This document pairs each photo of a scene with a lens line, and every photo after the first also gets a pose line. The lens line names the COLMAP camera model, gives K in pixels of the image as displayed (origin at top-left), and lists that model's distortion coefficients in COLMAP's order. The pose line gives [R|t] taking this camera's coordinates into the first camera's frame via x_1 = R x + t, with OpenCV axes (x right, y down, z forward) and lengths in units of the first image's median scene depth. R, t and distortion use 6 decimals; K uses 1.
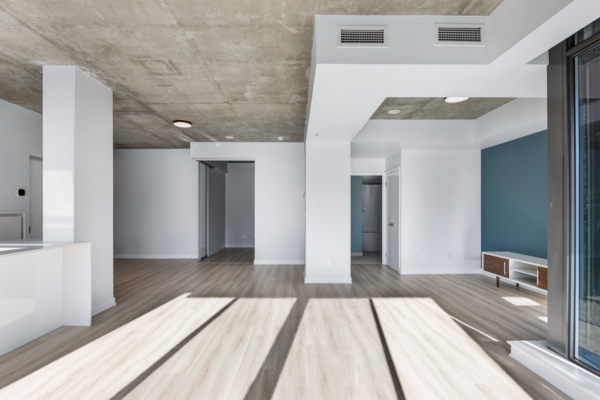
lens RADIAL K [[288.5, 0, 300.0], [0, 288.5, 208.3], [0, 0, 1]] dist [-0.001857, -0.003988]
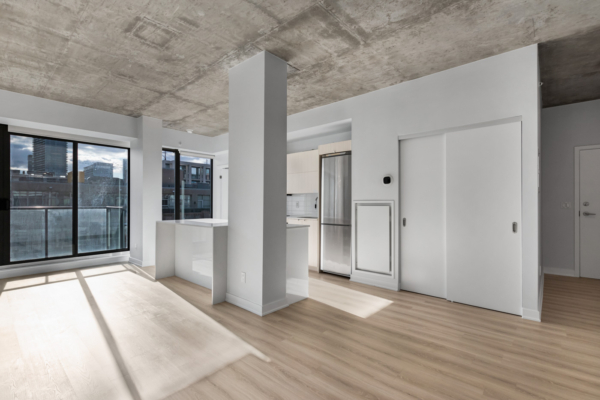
lens RADIAL K [[281.4, 0, 297.4], [0, 281.4, 202.5], [0, 0, 1]] dist [0.012455, -0.003394]
pose [[-0.675328, -0.012033, -0.737419, -0.125324], [-0.004207, 0.999913, -0.012464, 0.029166], [0.737505, -0.005315, -0.675320, 1.540270]]
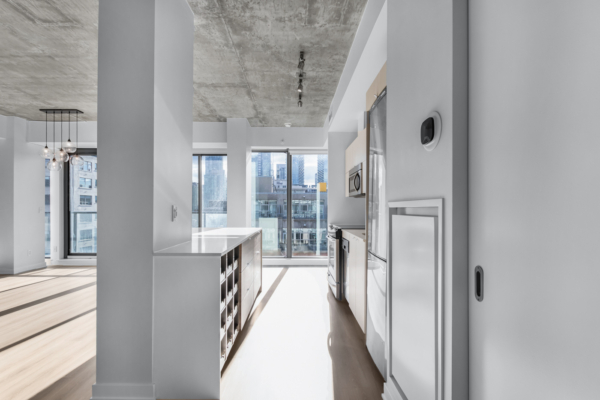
lens RADIAL K [[281.4, 0, 300.8], [0, 281.4, 207.8], [0, 0, 1]] dist [0.012455, -0.003394]
pose [[-0.999929, -0.003101, -0.011486, -0.932976], [-0.003042, 0.999982, -0.005077, 0.019848], [0.011501, -0.005041, -0.999921, 1.393197]]
